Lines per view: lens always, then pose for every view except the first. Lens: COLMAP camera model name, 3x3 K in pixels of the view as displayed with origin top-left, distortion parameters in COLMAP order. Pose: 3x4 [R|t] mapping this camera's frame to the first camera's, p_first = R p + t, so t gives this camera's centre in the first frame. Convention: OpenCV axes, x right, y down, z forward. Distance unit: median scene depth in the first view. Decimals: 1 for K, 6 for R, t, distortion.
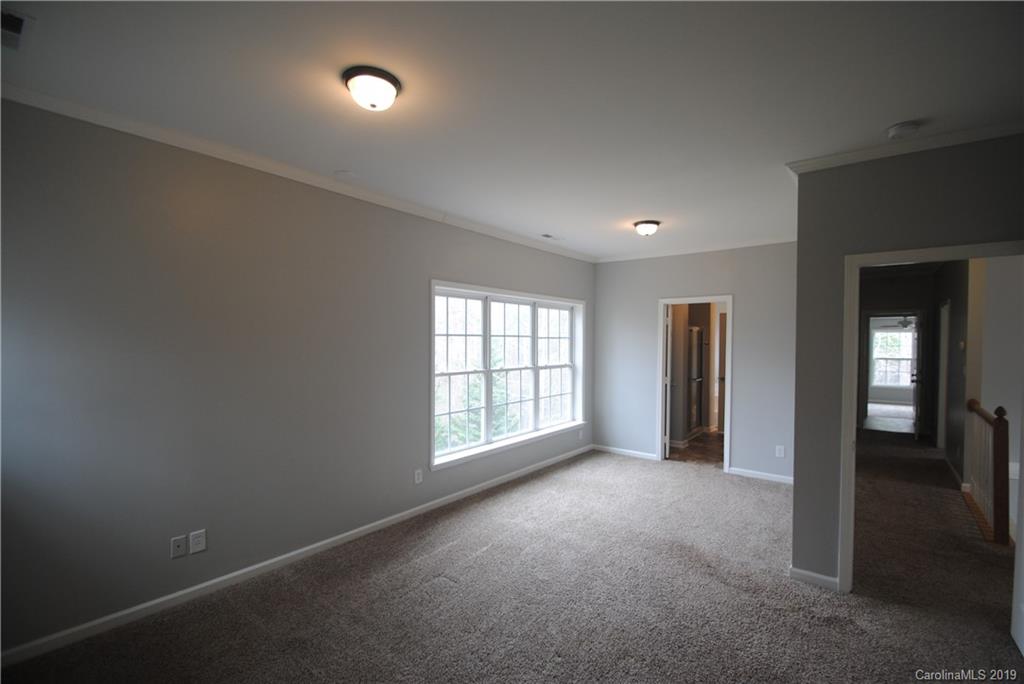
lens RADIAL K [[449.3, 0, 510.3], [0, 449.3, 348.0], [0, 0, 1]] dist [-0.015082, -0.002011]
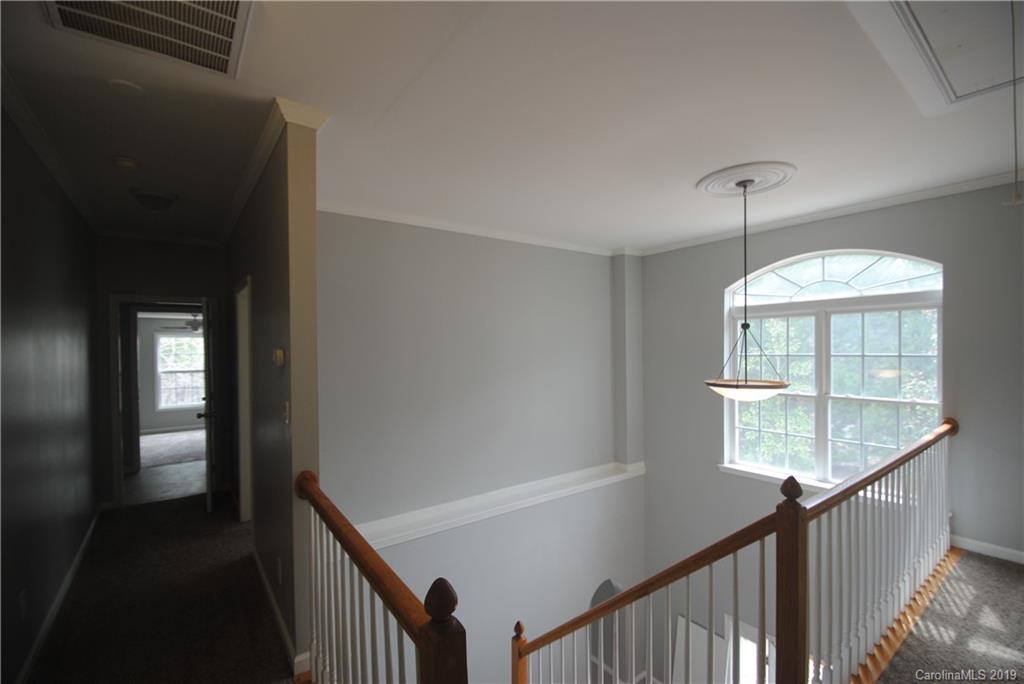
lens RADIAL K [[449.3, 0, 507.6], [0, 449.3, 353.1], [0, 0, 1]] dist [-0.015082, -0.002011]
pose [[0.246021, -0.019318, 0.969072, 0.465743], [0.022966, 0.999637, 0.014096, -0.009064], [-0.968992, 0.018788, 0.246376, 0.485901]]
